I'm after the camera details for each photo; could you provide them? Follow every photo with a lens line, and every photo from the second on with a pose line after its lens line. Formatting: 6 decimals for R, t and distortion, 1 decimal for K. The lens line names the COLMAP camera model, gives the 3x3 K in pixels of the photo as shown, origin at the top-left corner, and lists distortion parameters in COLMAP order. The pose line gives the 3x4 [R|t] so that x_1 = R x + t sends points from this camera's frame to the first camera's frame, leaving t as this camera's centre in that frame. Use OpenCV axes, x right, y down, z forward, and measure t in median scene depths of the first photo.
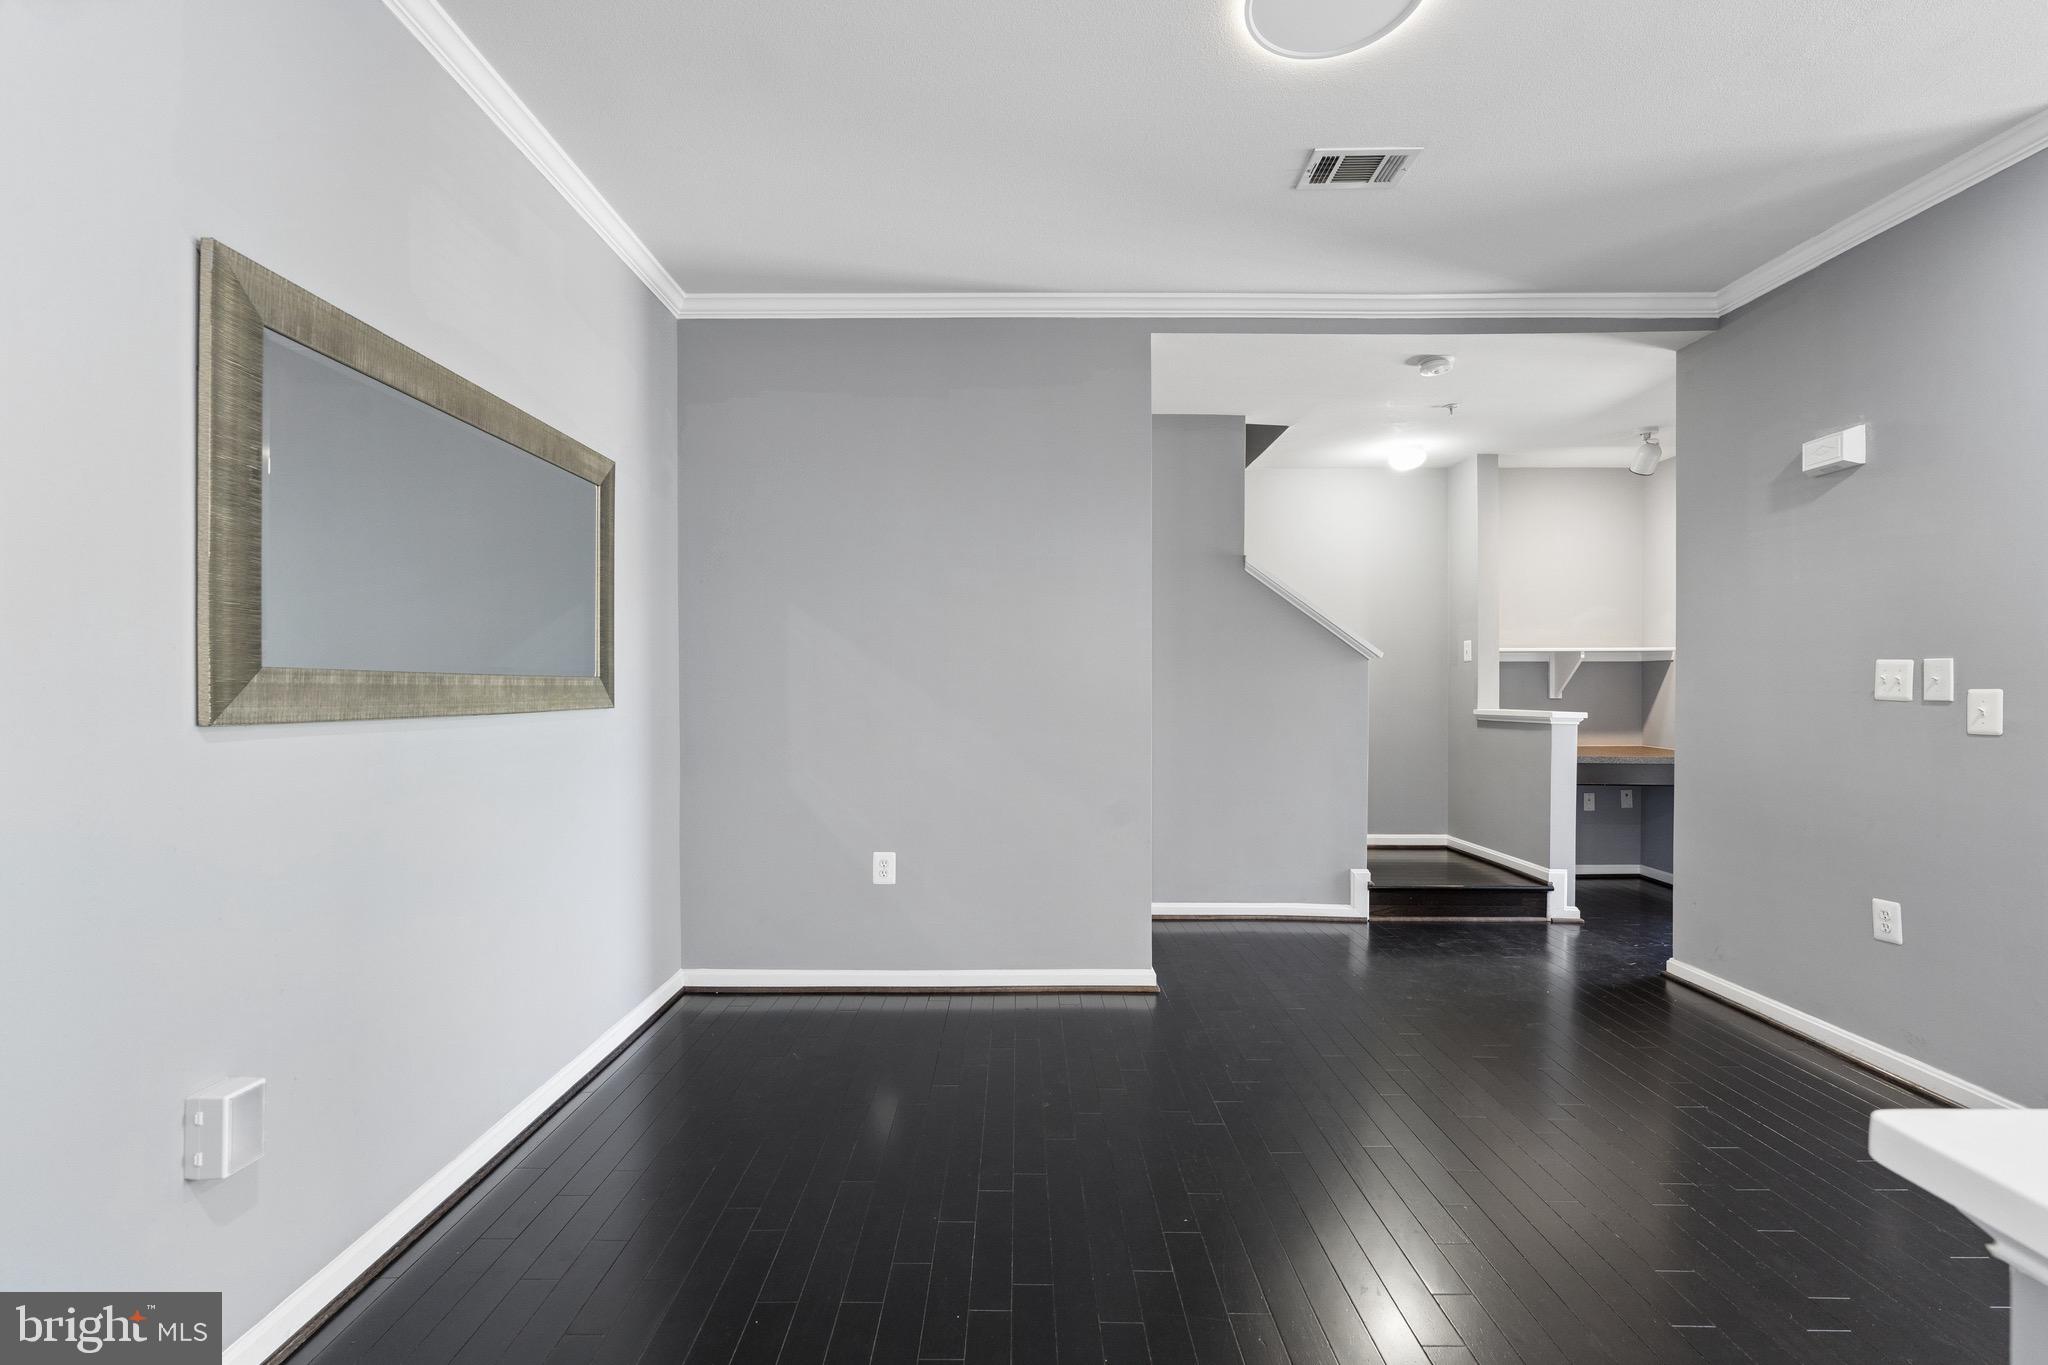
lens RADIAL K [[873.9, 0, 1007.3], [0, 873.9, 687.6], [0, 0, 1]] dist [-0.003218, -0.000077]
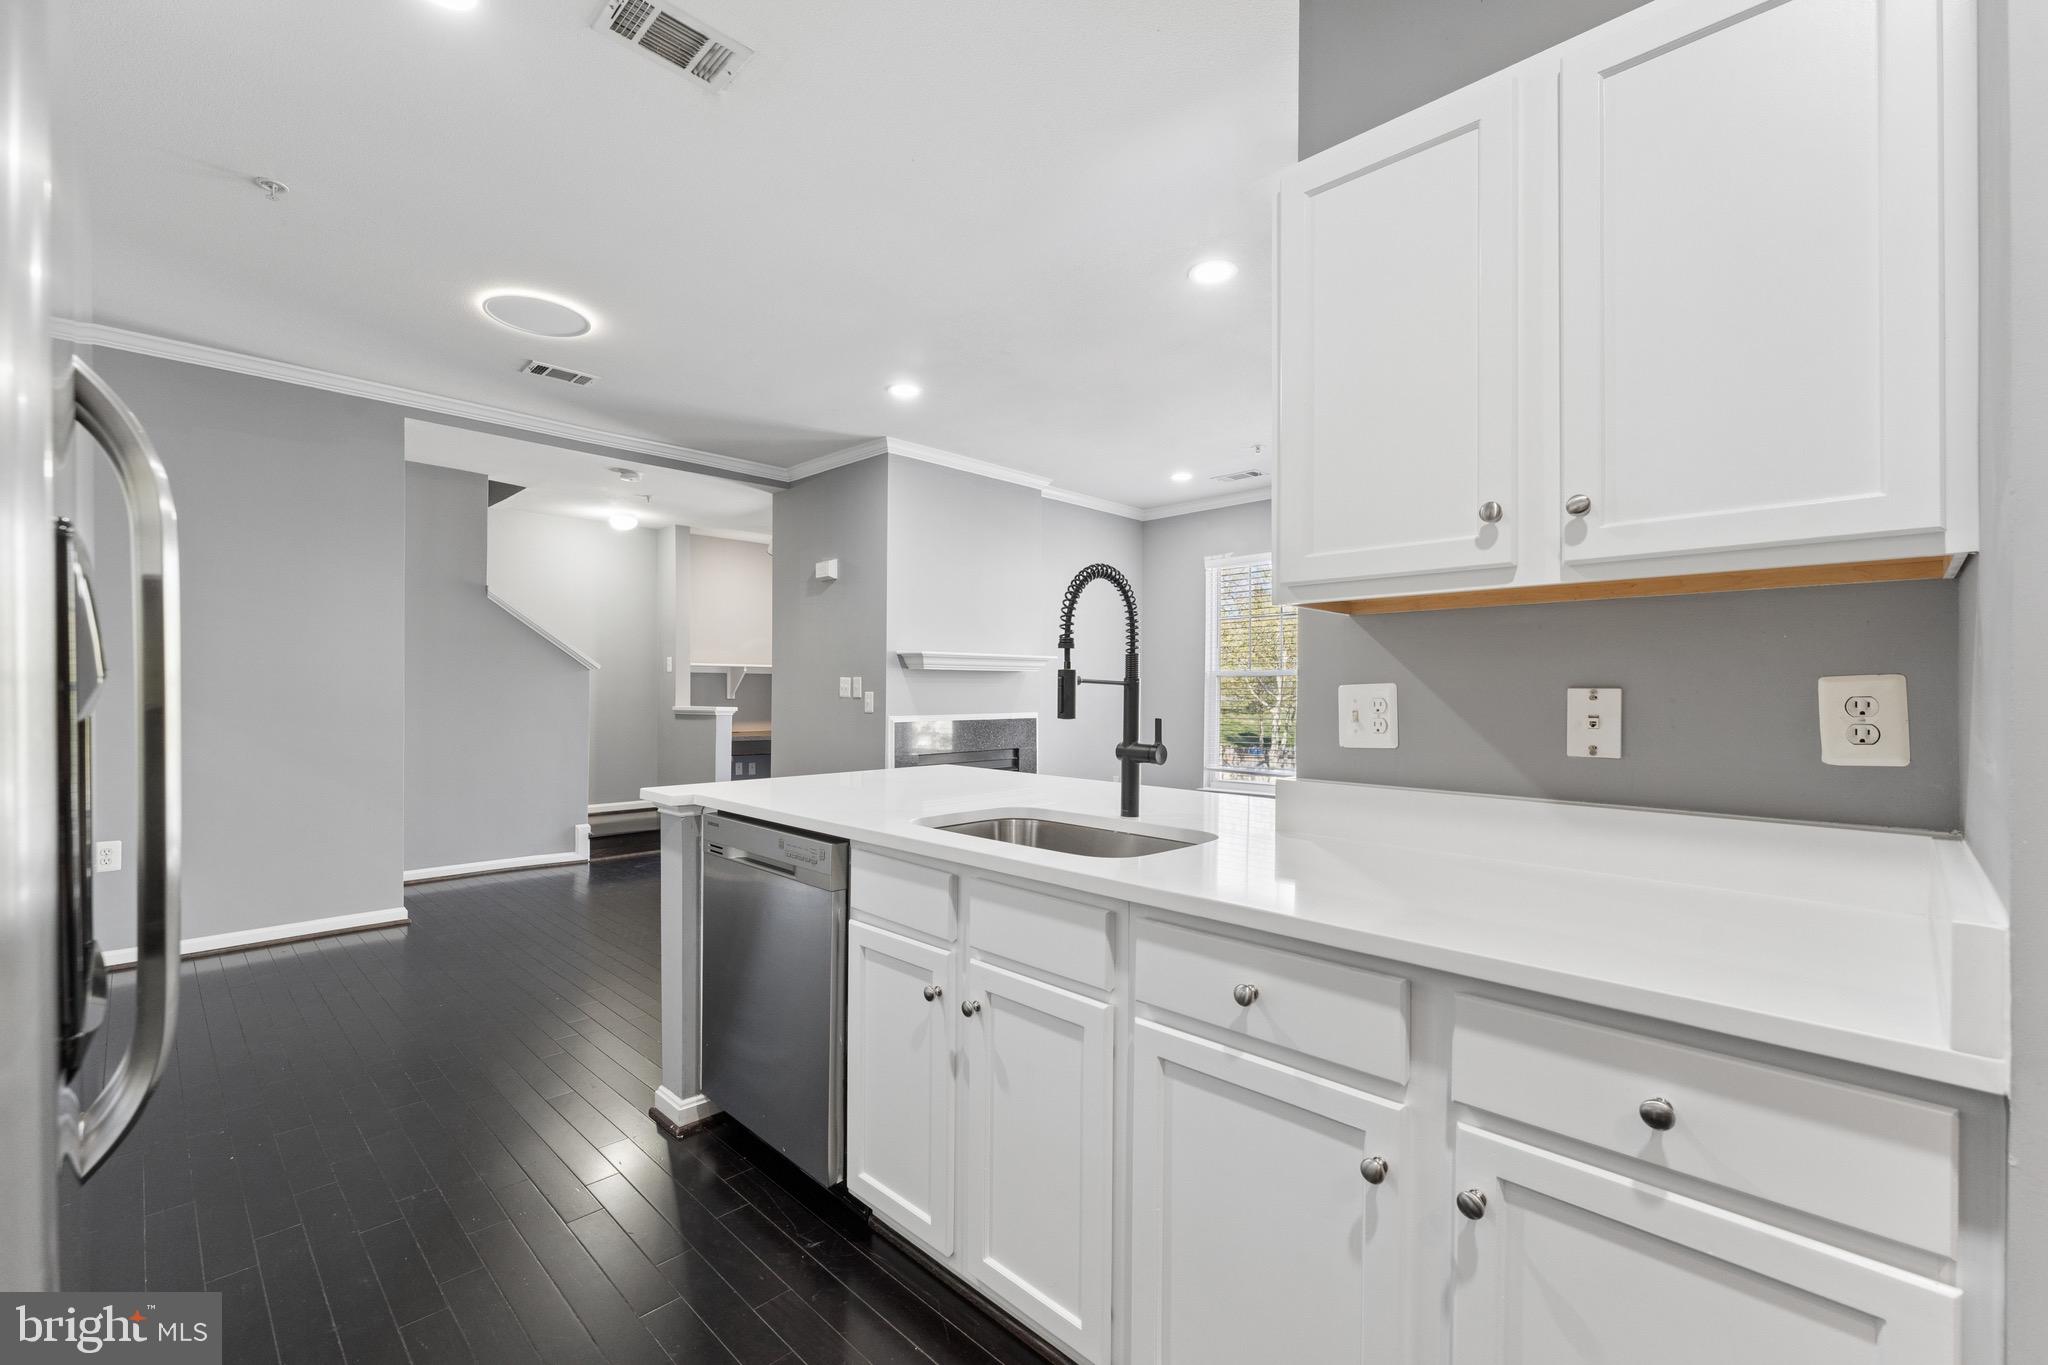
lens RADIAL K [[873.9, 0, 1017.2], [0, 873.9, 694.3], [0, 0, 1]] dist [-0.003218, -0.000077]
pose [[0.694002, 0.000972, 0.719972, -0.134961], [-0.003056, 0.999994, 0.001596, 0.001962], [-0.719966, -0.003308, 0.694001, -0.551086]]
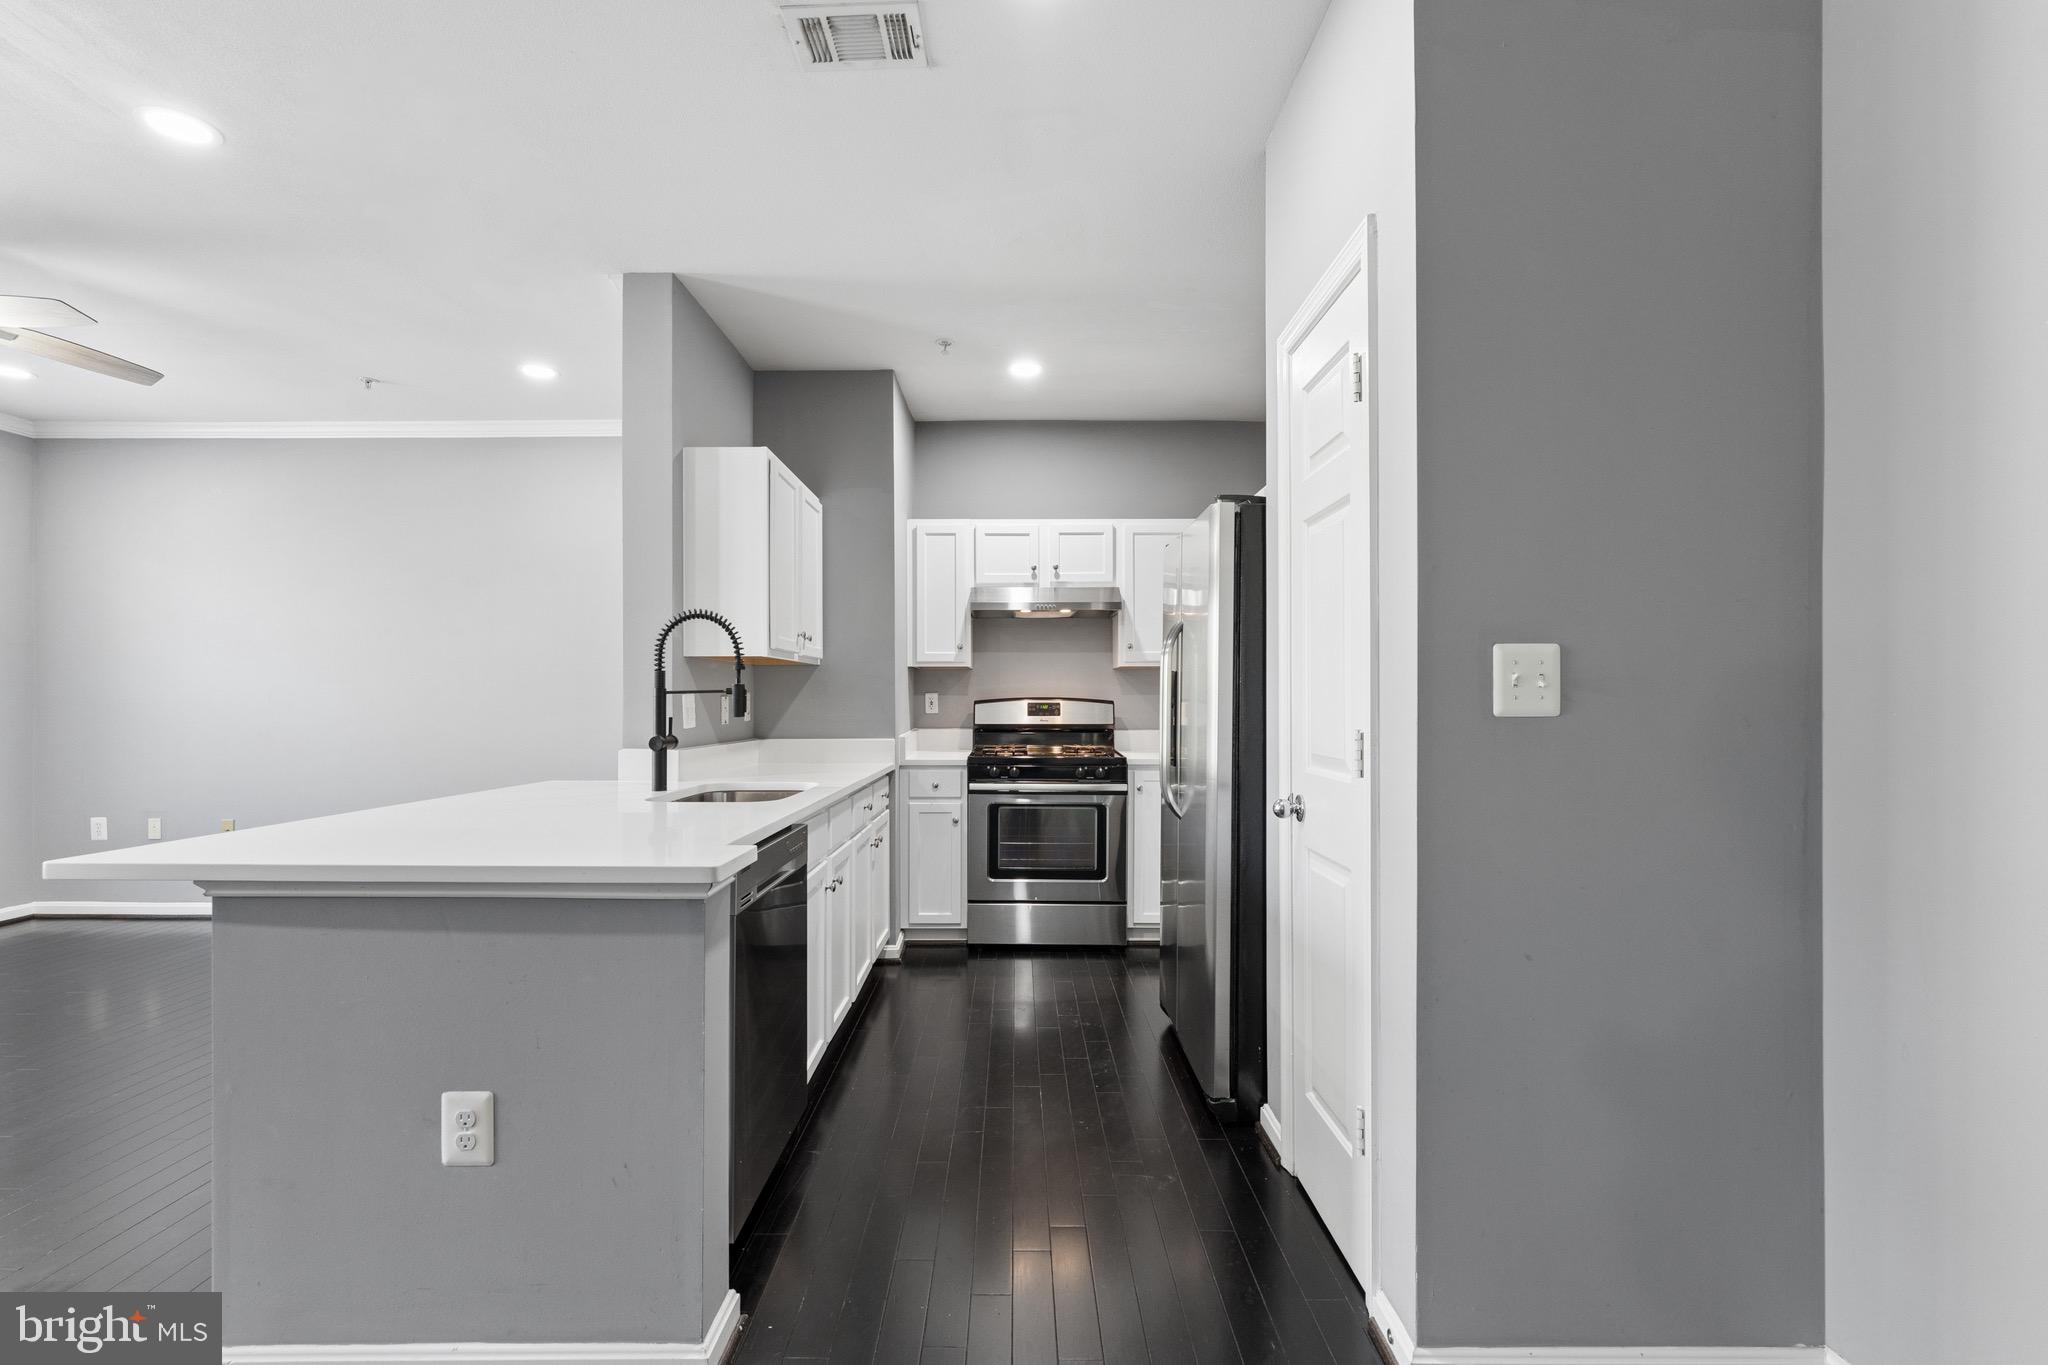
lens RADIAL K [[873.9, 0, 1010.0], [0, 873.9, 694.7], [0, 0, 1]] dist [-0.003218, -0.000077]
pose [[-0.999929, -0.000715, -0.011871, 0.030606], [-0.000677, 0.999995, -0.003128, -0.000235], [0.011873, -0.003120, -0.999925, 0.588983]]
